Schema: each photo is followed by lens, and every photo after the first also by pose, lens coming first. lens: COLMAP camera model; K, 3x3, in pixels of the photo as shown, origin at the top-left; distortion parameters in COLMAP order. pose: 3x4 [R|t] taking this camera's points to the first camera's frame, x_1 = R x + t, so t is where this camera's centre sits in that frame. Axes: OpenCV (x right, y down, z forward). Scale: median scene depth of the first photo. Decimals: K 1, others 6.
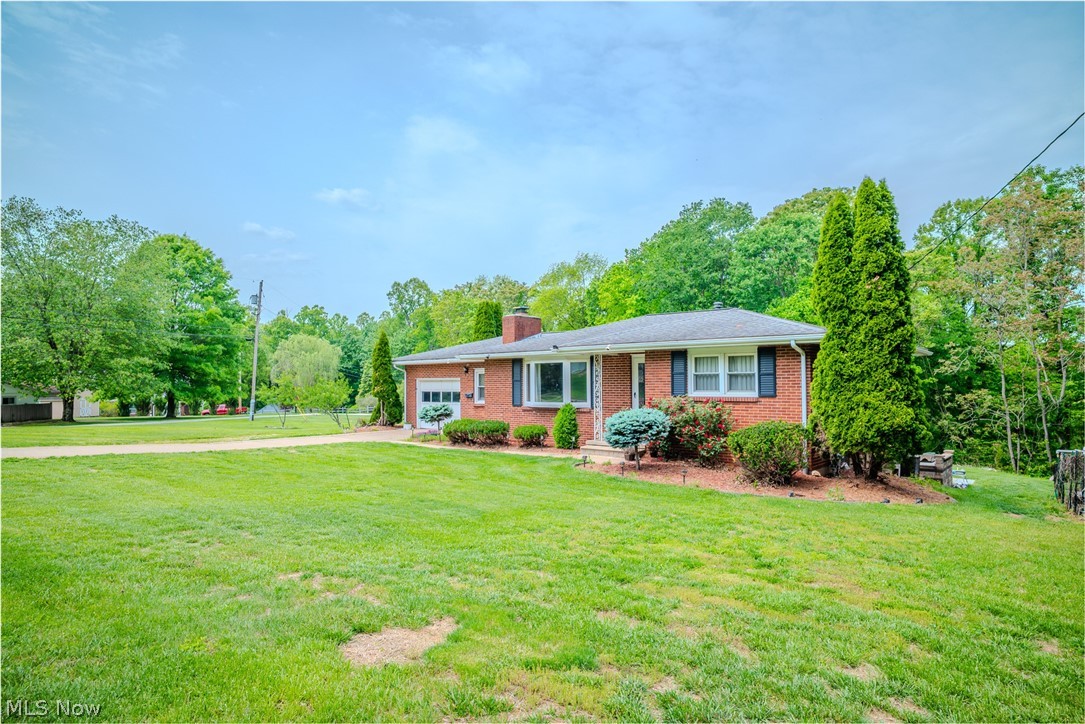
lens RADIAL K [[641.0, 0, 542.5], [0, 641.0, 362.0], [0, 0, 1]] dist [-0.040707, -0.000040]
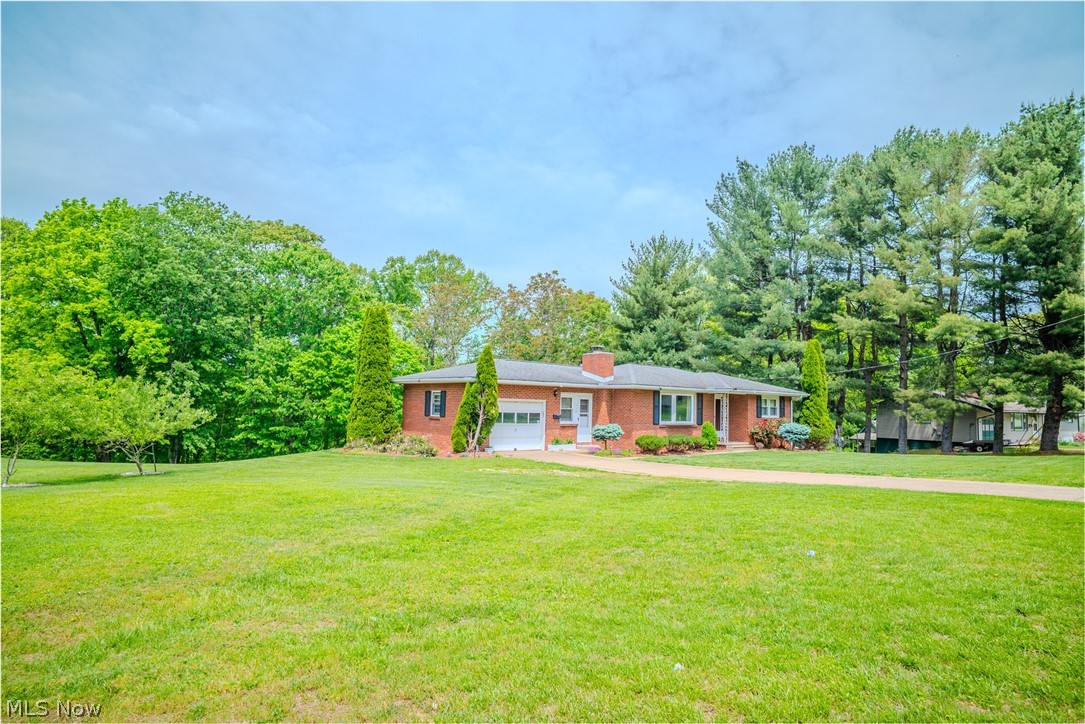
lens RADIAL K [[641.0, 0, 542.5], [0, 641.0, 362.0], [0, 0, 1]] dist [-0.040707, -0.000040]
pose [[0.121195, 0.072950, 0.989945, -1.508025], [-0.058879, 0.996068, -0.066192, 0.040956], [-0.990881, -0.050265, 0.125013, 1.105407]]
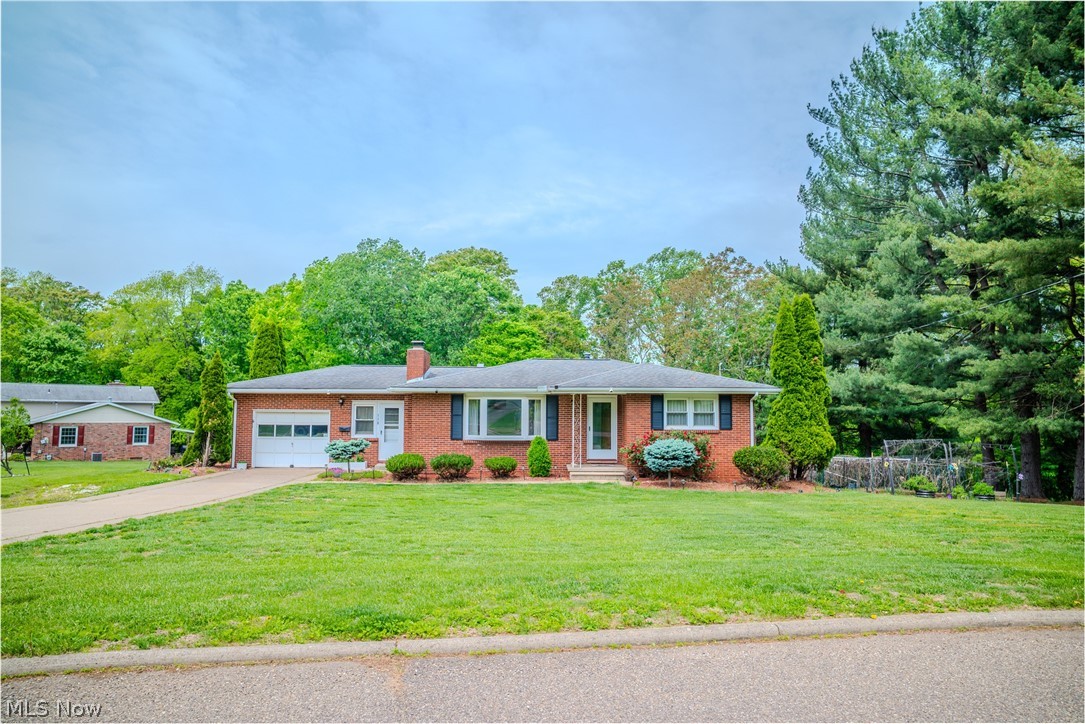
lens RADIAL K [[641.0, 0, 542.5], [0, 641.0, 362.0], [0, 0, 1]] dist [-0.040707, -0.000040]
pose [[0.743133, 0.061248, 0.666335, -0.655233], [-0.031166, 0.997890, -0.056966, -0.001830], [-0.668418, 0.021567, 0.743474, 0.137229]]
